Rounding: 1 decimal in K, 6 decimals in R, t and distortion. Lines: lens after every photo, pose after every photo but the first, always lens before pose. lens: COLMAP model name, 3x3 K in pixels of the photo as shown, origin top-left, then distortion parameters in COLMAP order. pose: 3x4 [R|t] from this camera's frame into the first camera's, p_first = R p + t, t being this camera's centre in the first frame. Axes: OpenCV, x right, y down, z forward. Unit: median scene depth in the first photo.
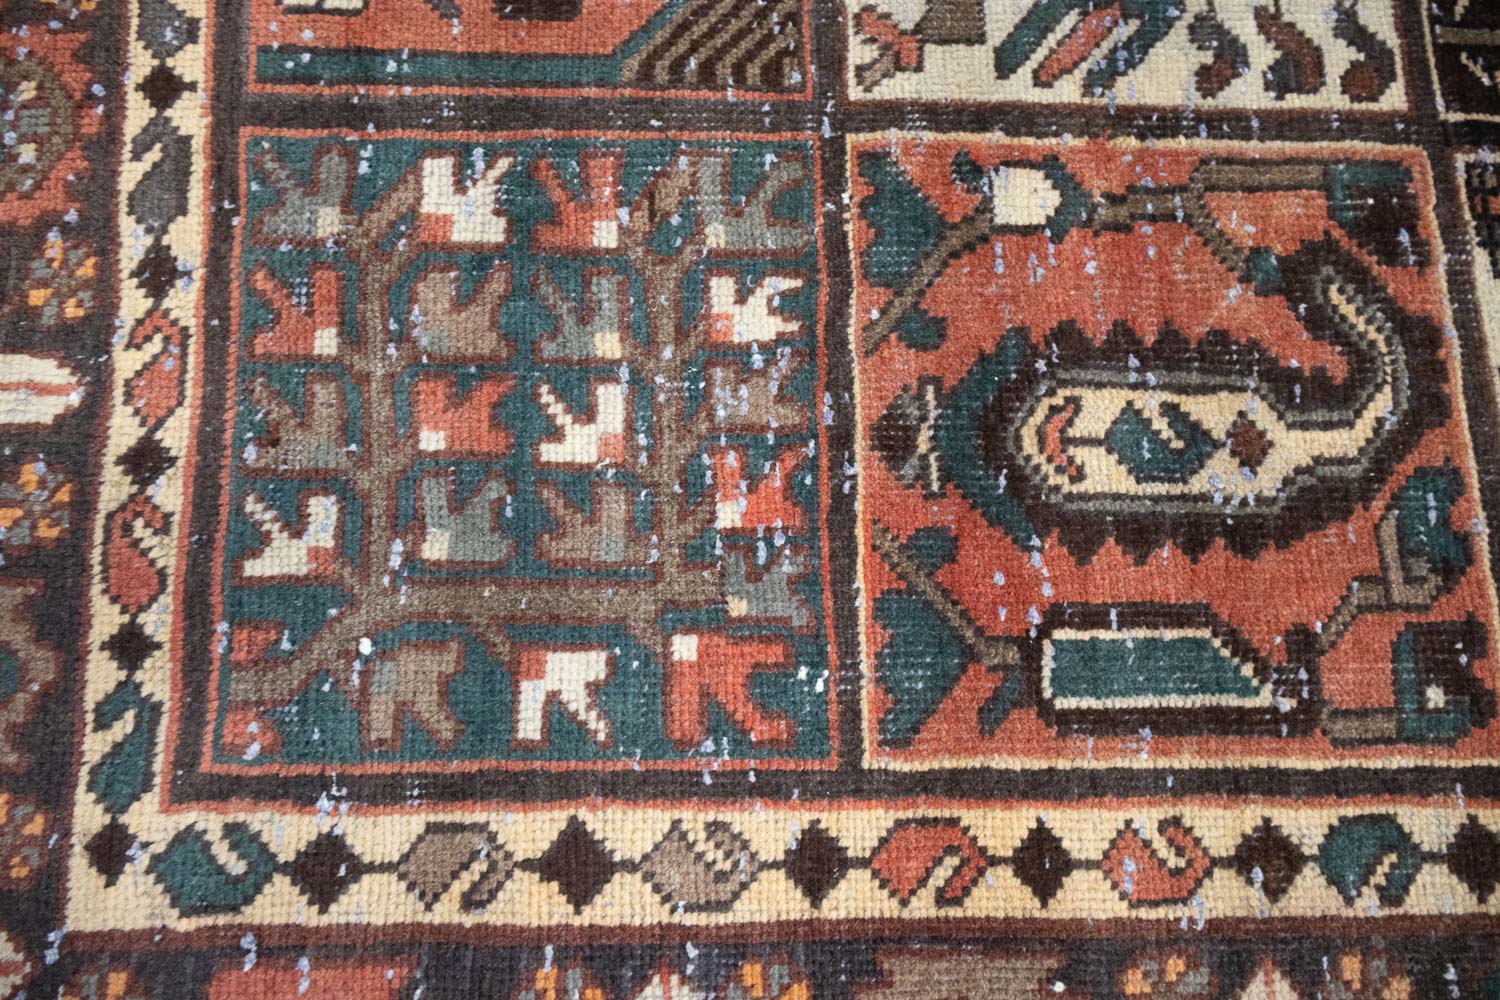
lens RADIAL K [[1260.6, 0, 752.3], [0, 1260.6, 501.8], [0, 0, 1]] dist [-0.000331, -0.000751]
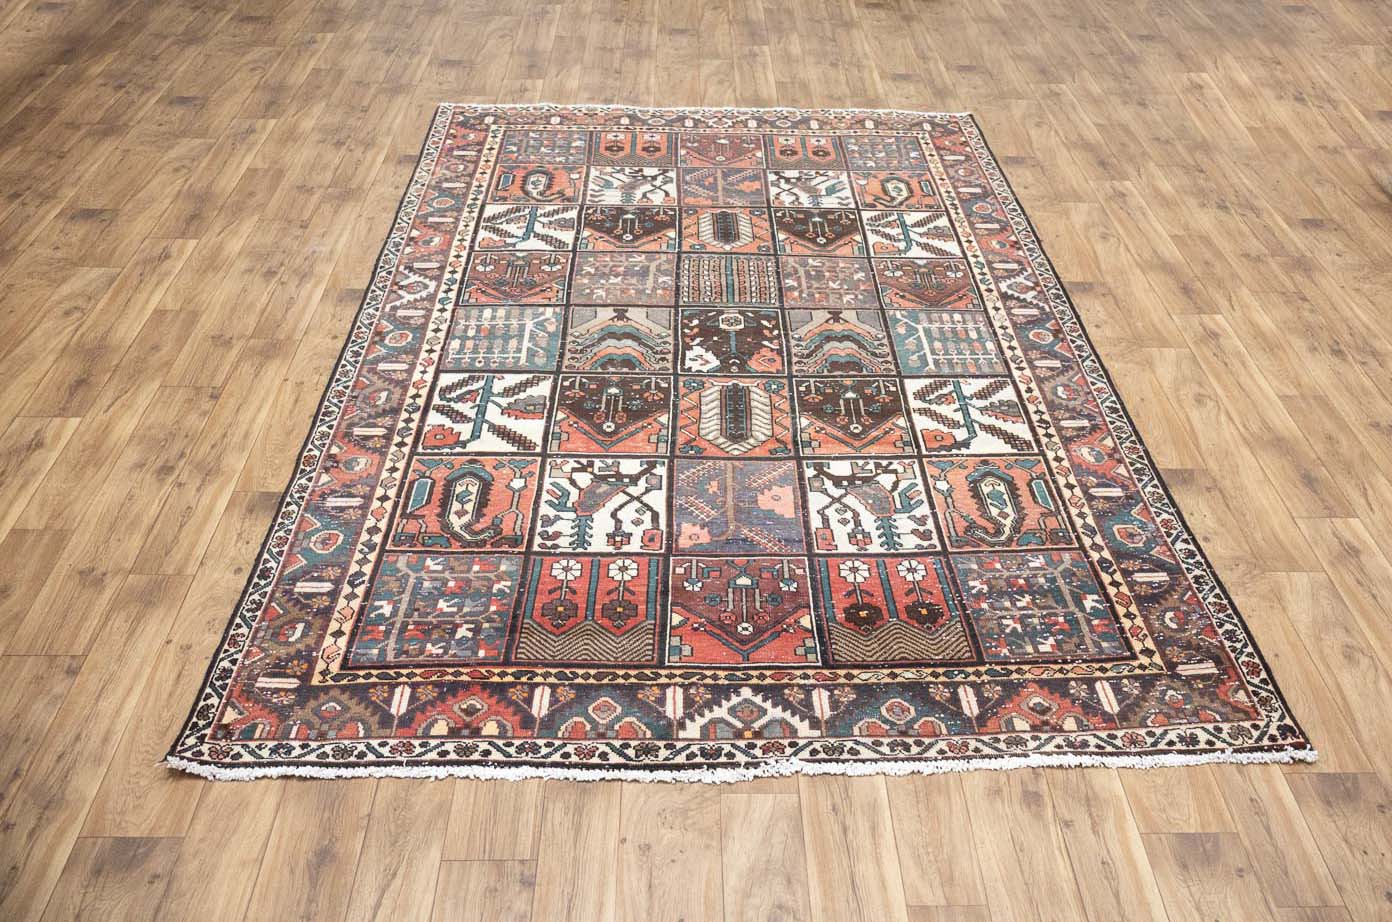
lens RADIAL K [[1210.0, 0, 721.2], [0, 1210.0, 461.1], [0, 0, 1]] dist [-0.001318, 0.002577]
pose [[0.011786, 0.567527, -0.823270, 6.499123], [-0.982602, 0.159187, 0.095669, -1.397158], [0.185349, 0.807820, 0.559529, -1.301287]]
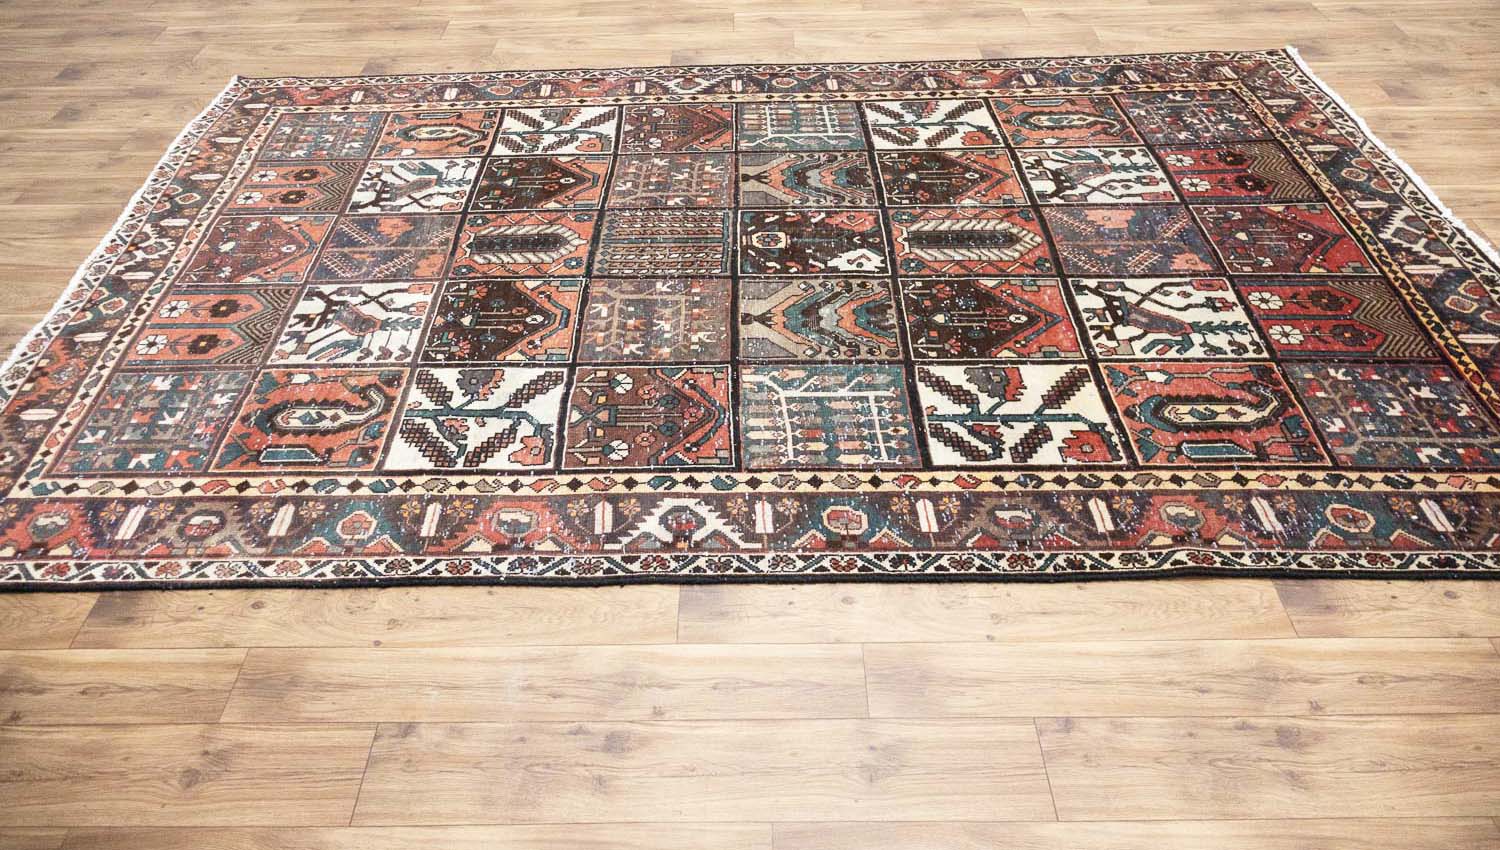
lens RADIAL K [[1201.3, 0, 731.9], [0, 1201.3, 425.2], [0, 0, 1]] dist [-0.006029, 0.013379]
pose [[0.995670, -0.052007, -0.077043, 1.812640], [-0.007379, 0.781996, -0.623240, 2.177585], [0.092660, 0.621111, 0.778226, -1.696201]]
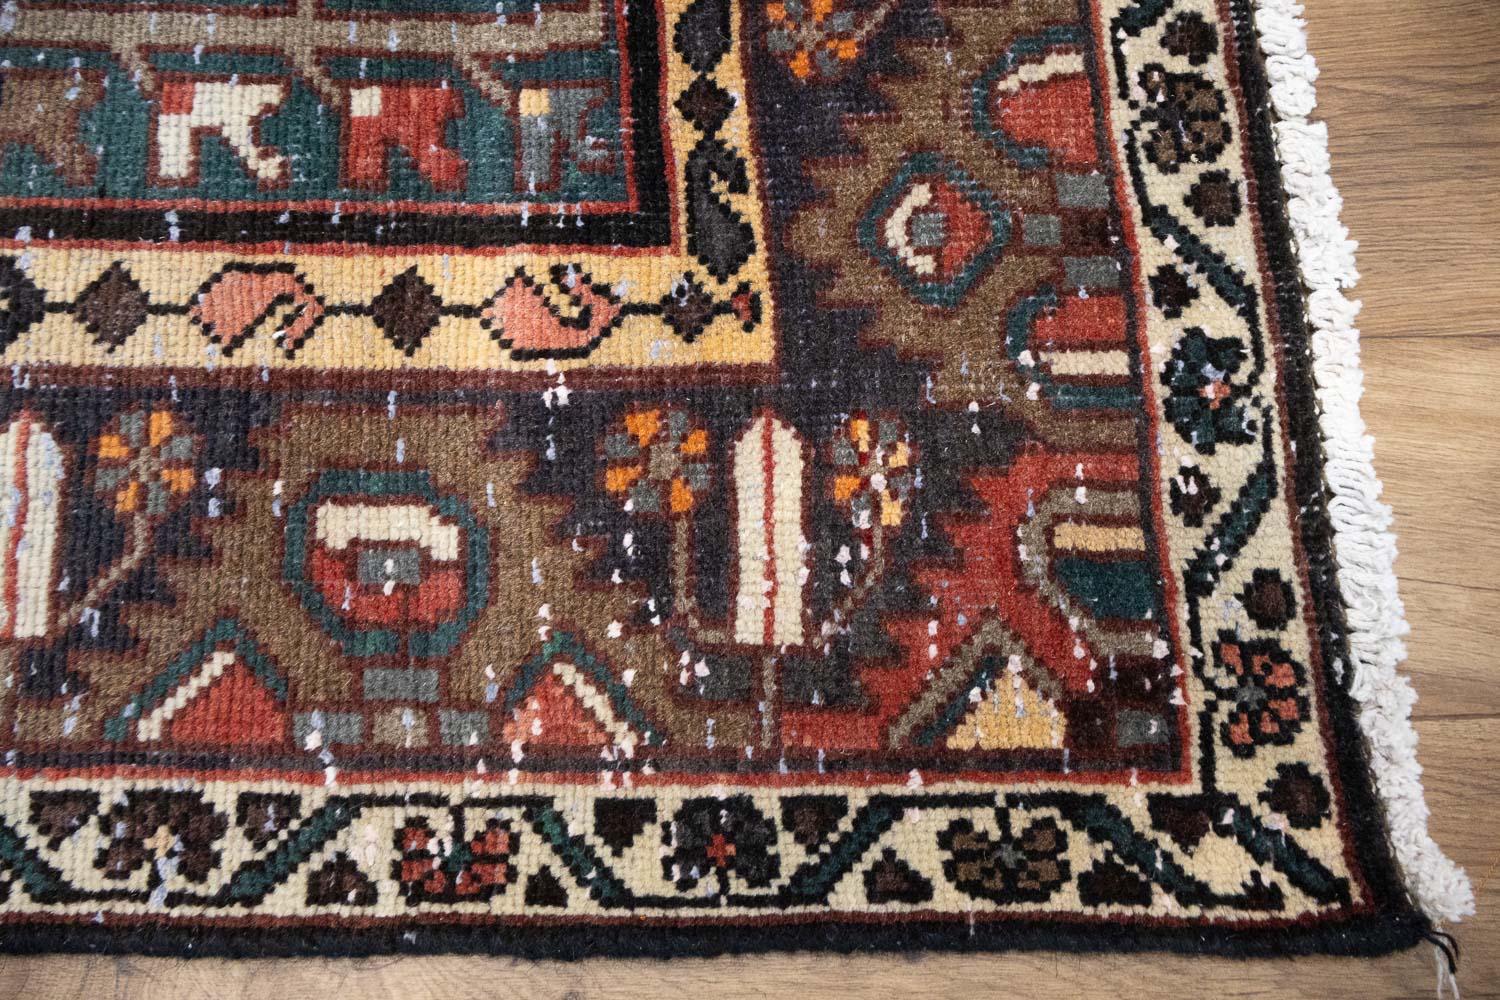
lens RADIAL K [[1266.5, 0, 750.1], [0, 1266.5, 501.2], [0, 0, 1]] dist [0.003120, 0.000798]
pose [[0.999097, -0.016117, -0.039322, 3.824195], [0.016473, 0.999826, 0.008740, 0.383881], [0.039175, -0.009380, 0.999188, 0.362201]]
